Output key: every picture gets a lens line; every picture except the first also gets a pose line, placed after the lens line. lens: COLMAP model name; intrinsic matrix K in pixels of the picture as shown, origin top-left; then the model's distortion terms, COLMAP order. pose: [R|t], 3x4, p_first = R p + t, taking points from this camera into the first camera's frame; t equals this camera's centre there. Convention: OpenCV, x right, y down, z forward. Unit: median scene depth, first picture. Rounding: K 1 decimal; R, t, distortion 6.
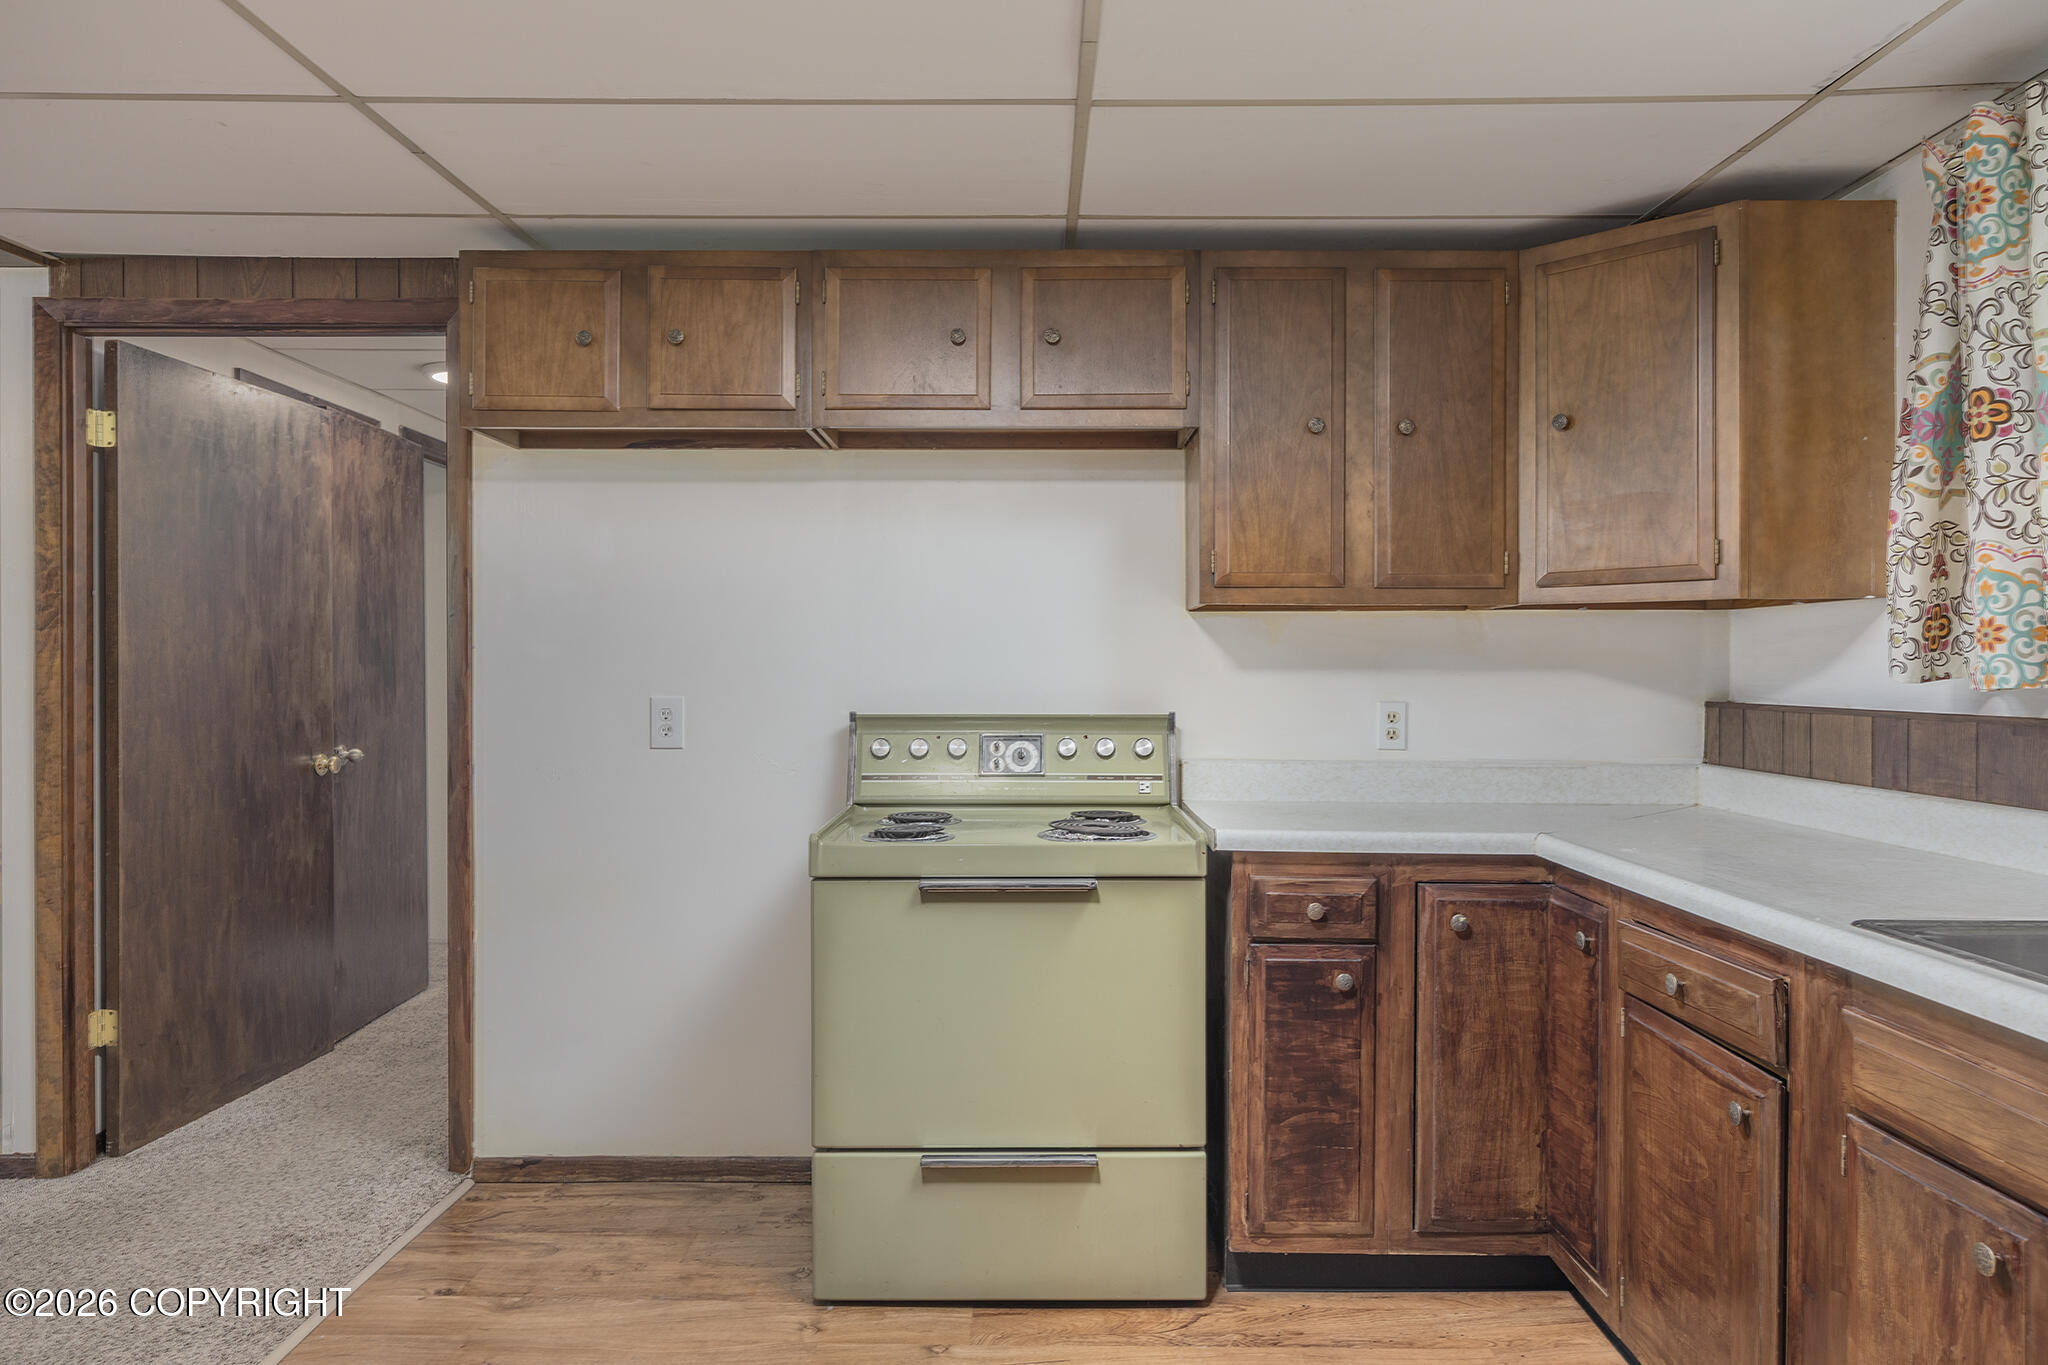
lens RADIAL K [[1315.2, 0, 1025.2], [0, 1315.2, 673.7], [0, 0, 1]] dist [-0.008070, -0.000041]
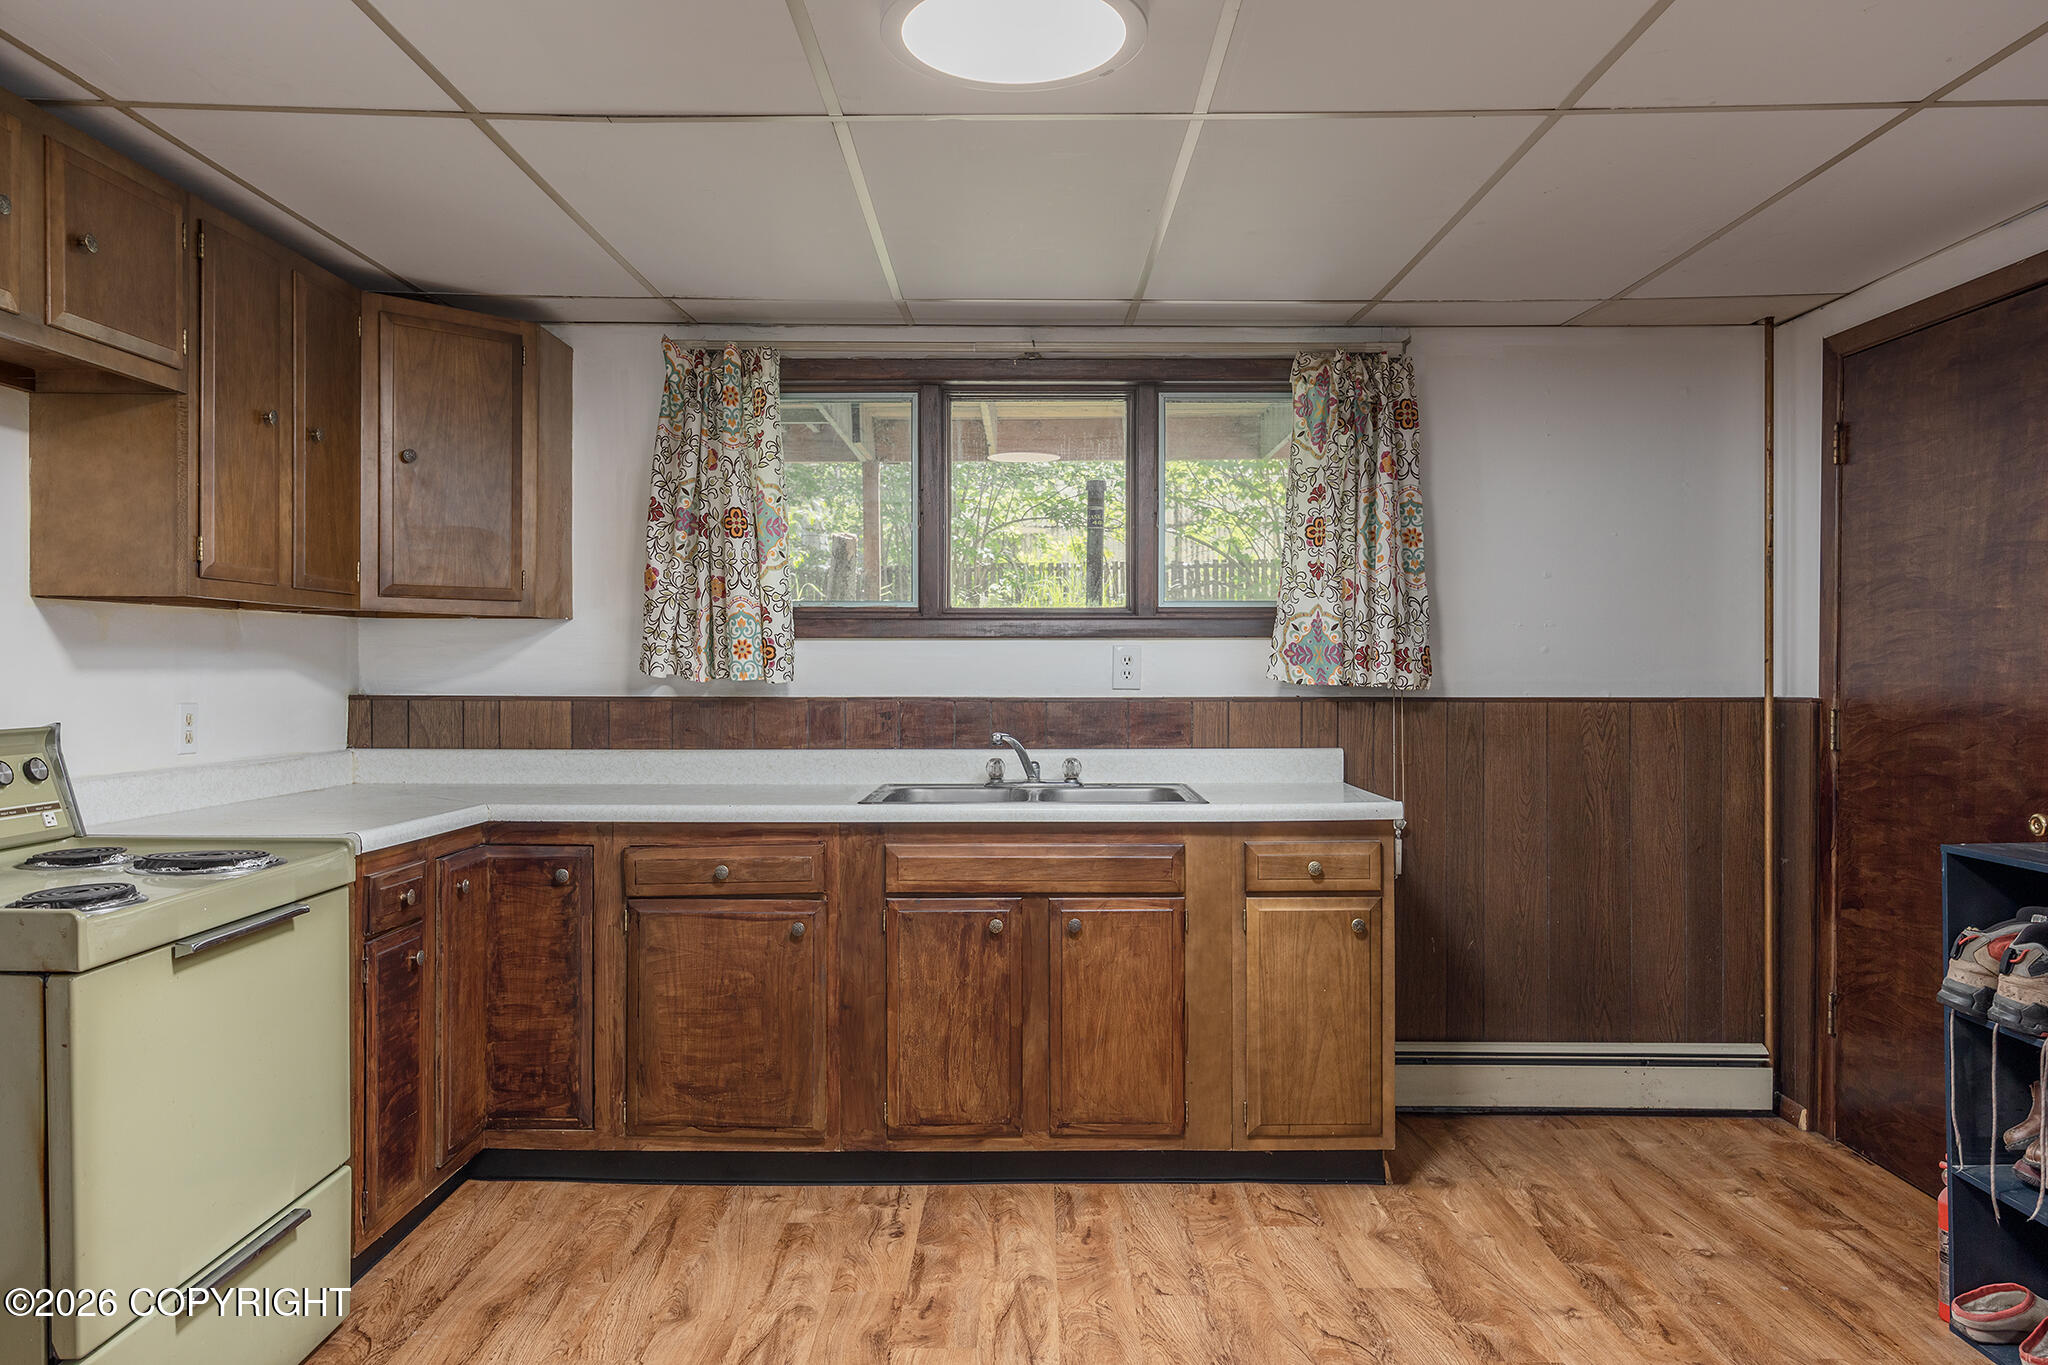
lens RADIAL K [[1399.4, 0, 1029.5], [0, 1399.4, 672.1], [0, 0, 1]] dist [-0.002027, 0.000100]
pose [[-0.006753, -0.006511, 0.999956, -0.803891], [0.000318, 0.999979, 0.006513, -0.008122], [-0.999977, 0.000362, -0.006751, 0.443173]]
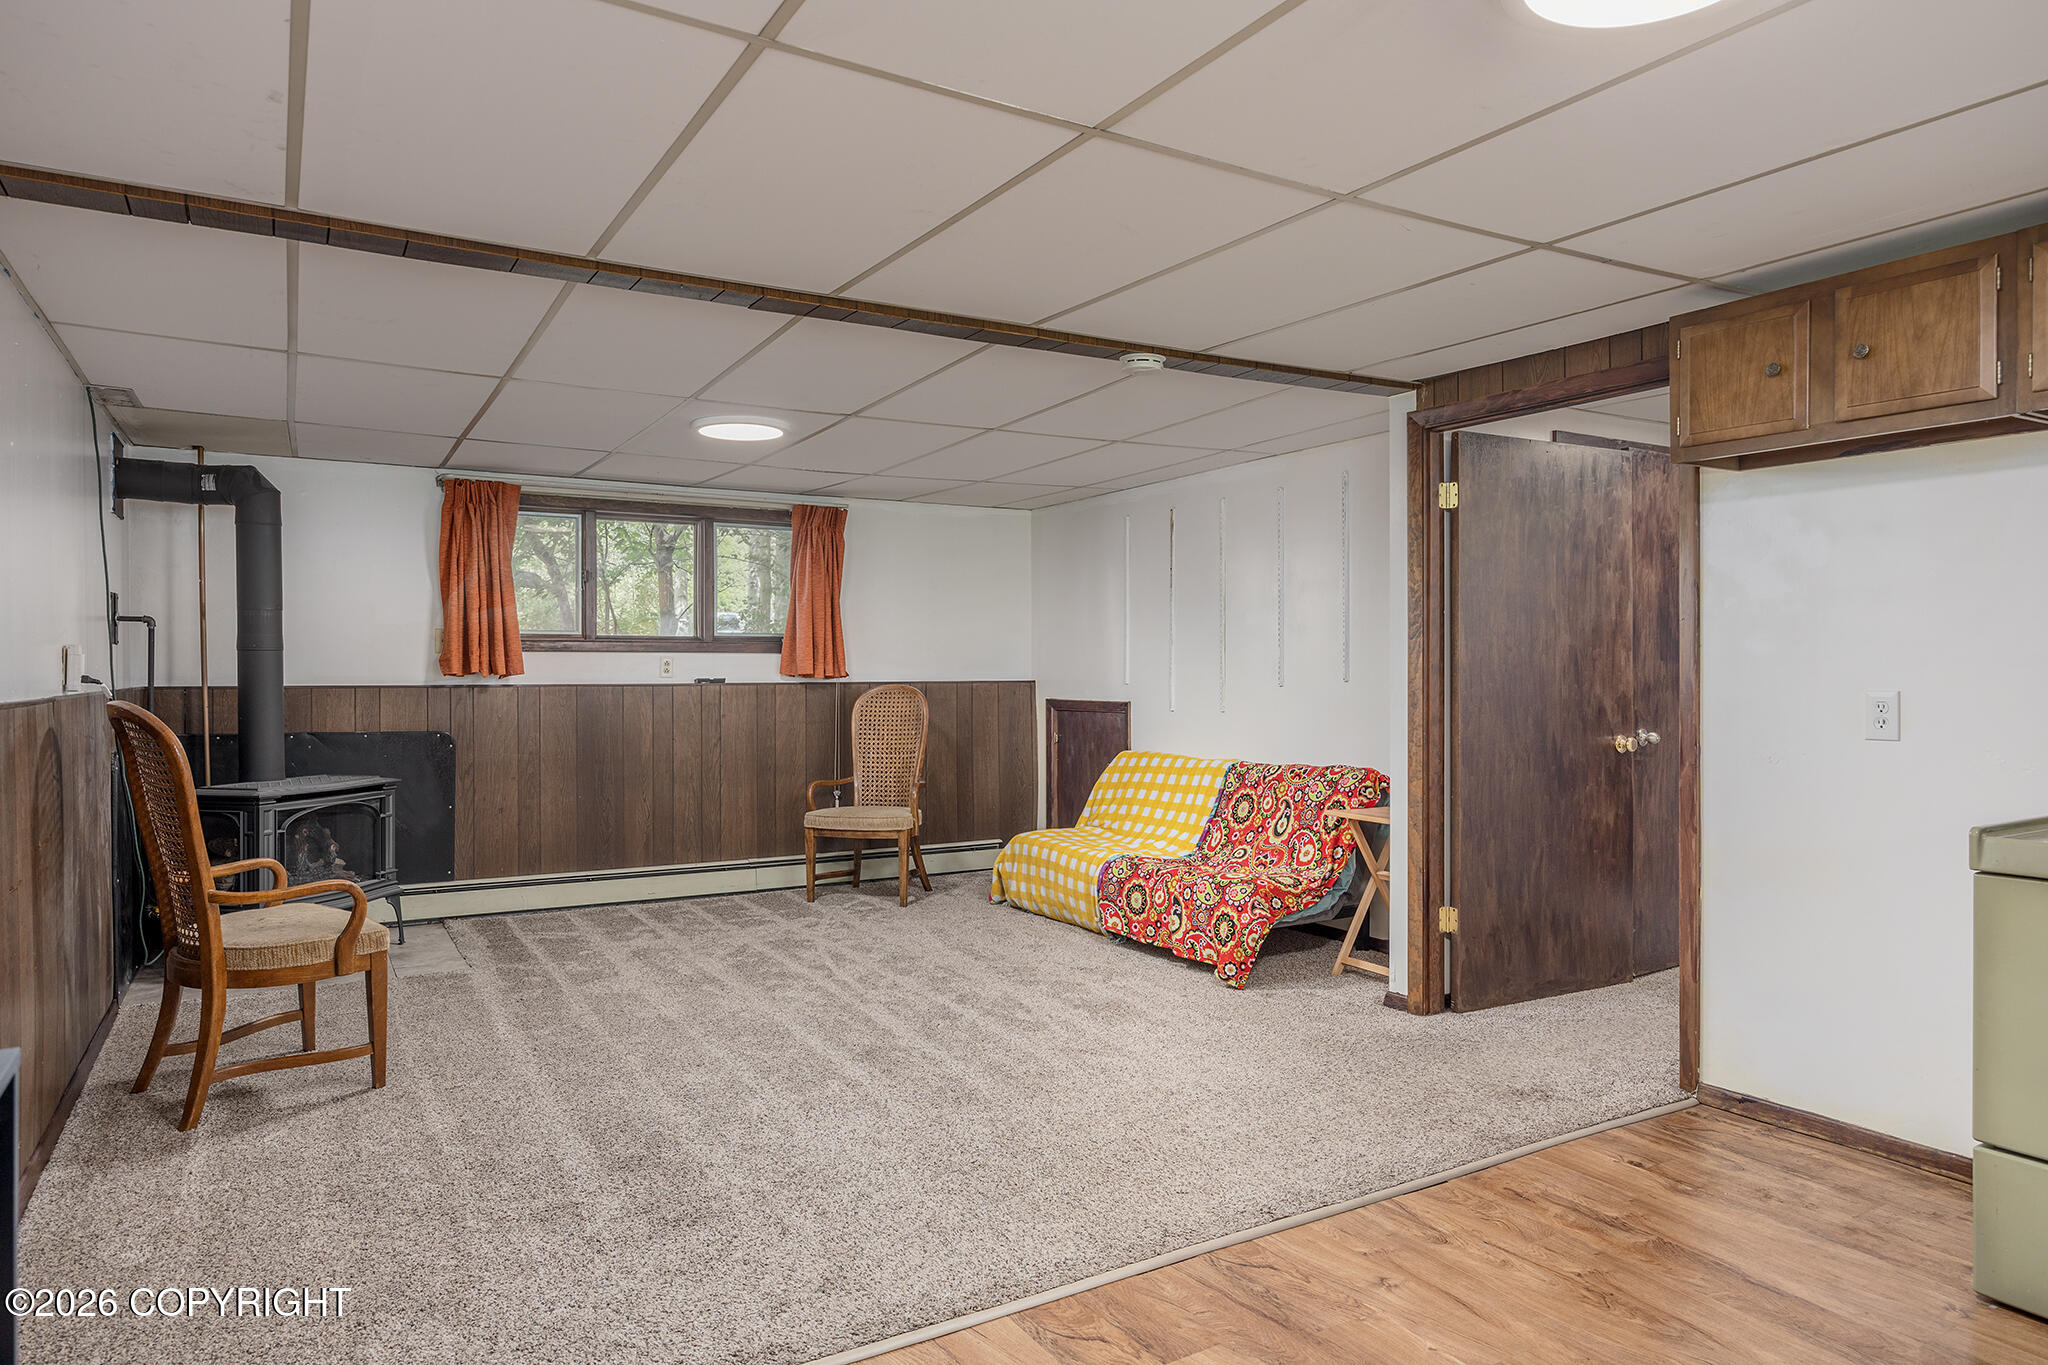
lens RADIAL K [[1257.0, 0, 1026.2], [0, 1257.0, 675.1], [0, 0, 1]] dist [0.000164, -0.001579]
pose [[0.513440, 0.003381, -0.858119, 0.257318], [-0.000629, 0.999993, 0.003564, 0.002525], [0.858125, -0.001290, 0.513439, -0.101003]]
